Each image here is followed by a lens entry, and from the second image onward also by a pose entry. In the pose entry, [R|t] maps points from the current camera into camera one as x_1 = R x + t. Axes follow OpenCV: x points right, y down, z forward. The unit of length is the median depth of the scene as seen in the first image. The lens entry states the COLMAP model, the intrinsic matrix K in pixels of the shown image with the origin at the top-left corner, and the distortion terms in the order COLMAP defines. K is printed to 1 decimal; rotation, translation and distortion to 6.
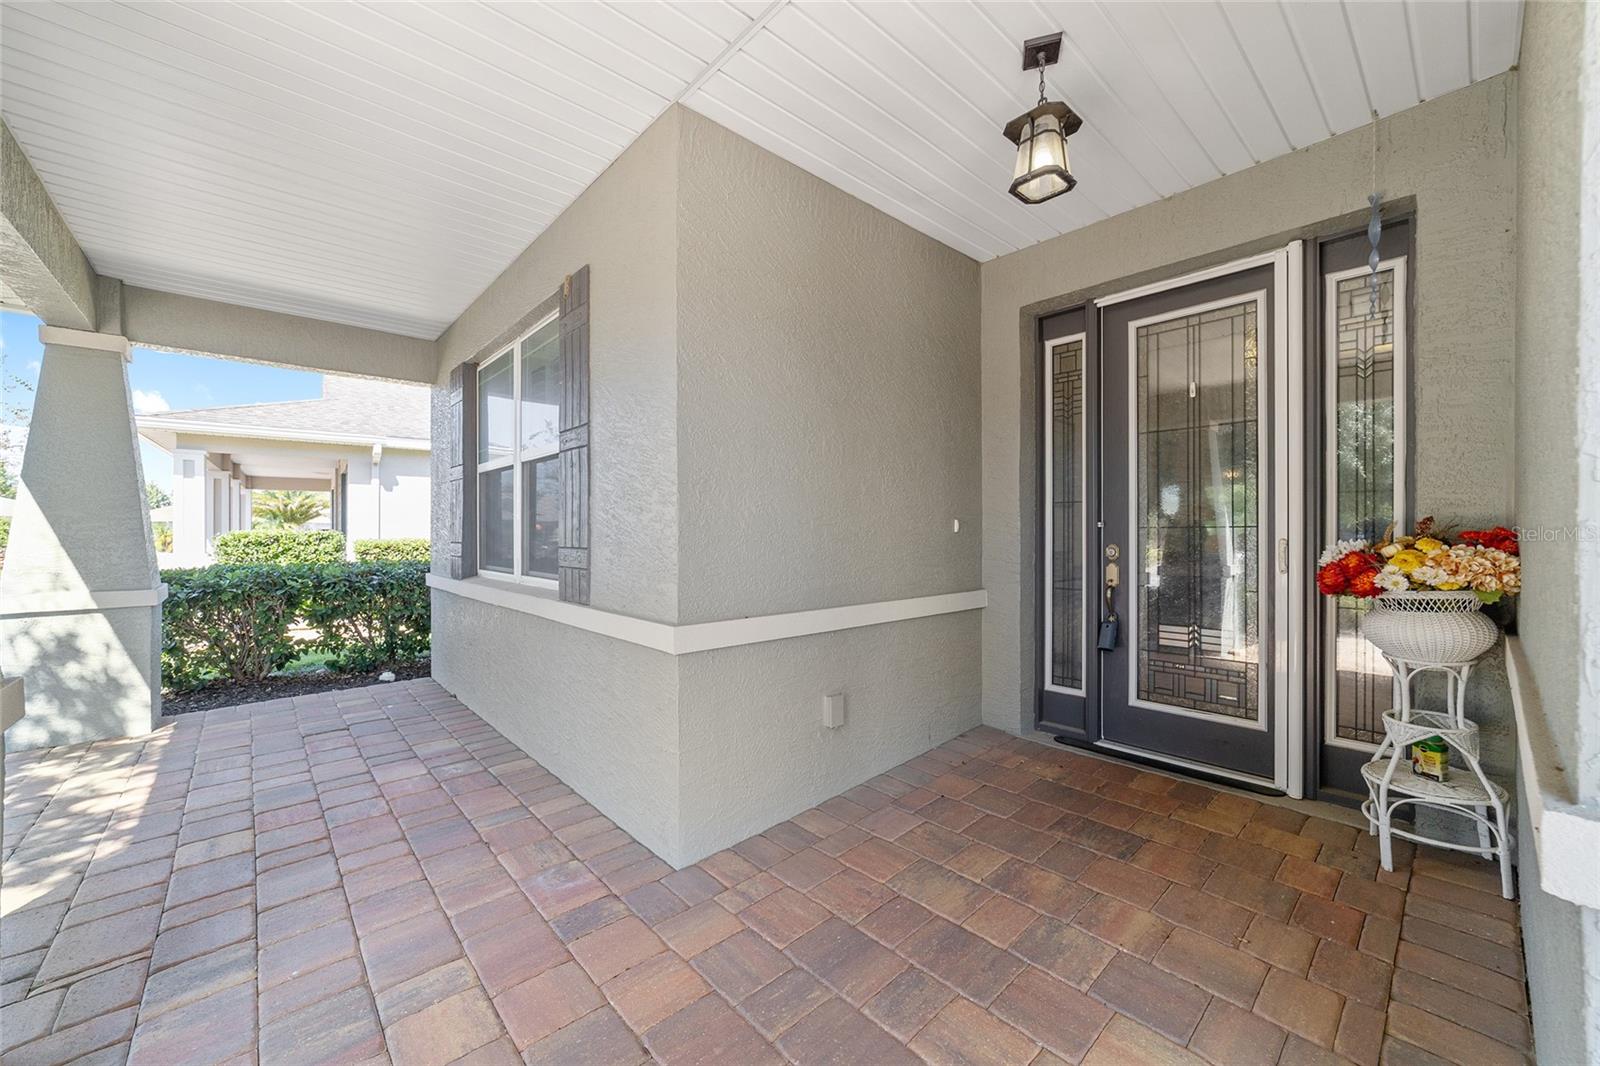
lens RADIAL K [[615.8, 0, 795.6], [0, 615.8, 534.5], [0, 0, 1]] dist [-0.022237, 0.010769]
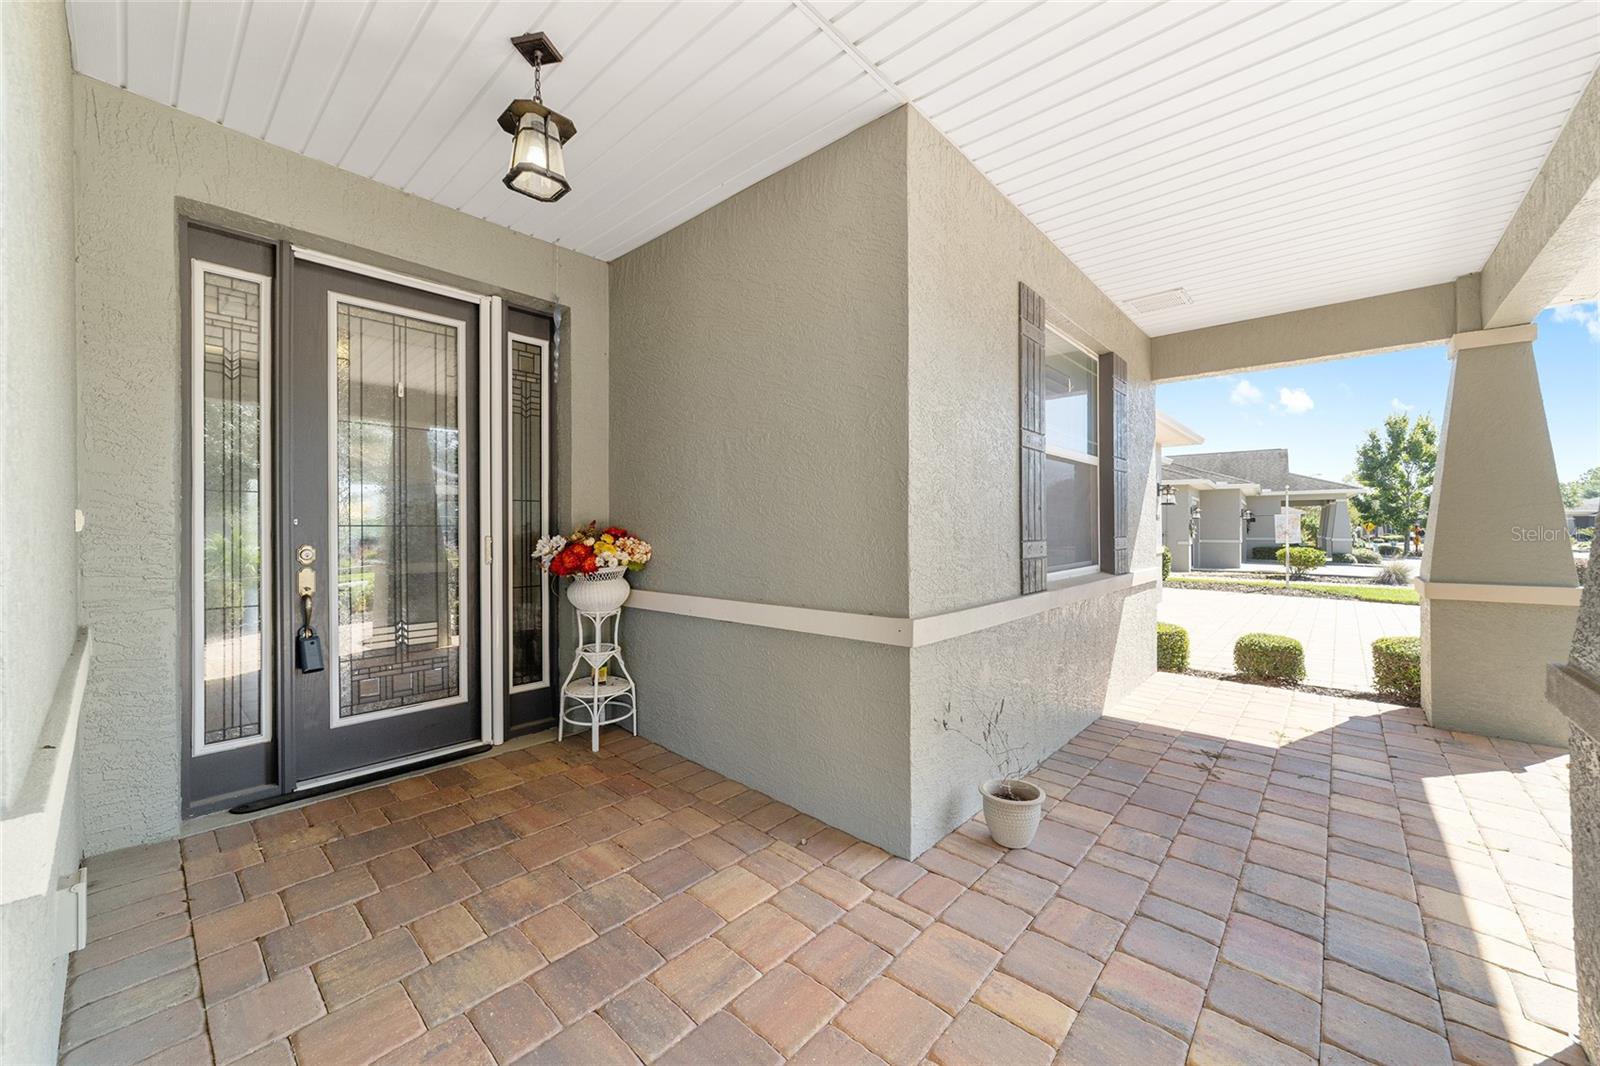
lens RADIAL K [[615.8, 0, 795.6], [0, 615.8, 534.5], [0, 0, 1]] dist [-0.022237, 0.010769]
pose [[-0.104683, -0.007254, 0.994479, -0.436614], [0.007793, 0.999937, 0.008114, -0.001268], [-0.994475, 0.008599, -0.104620, 0.475786]]
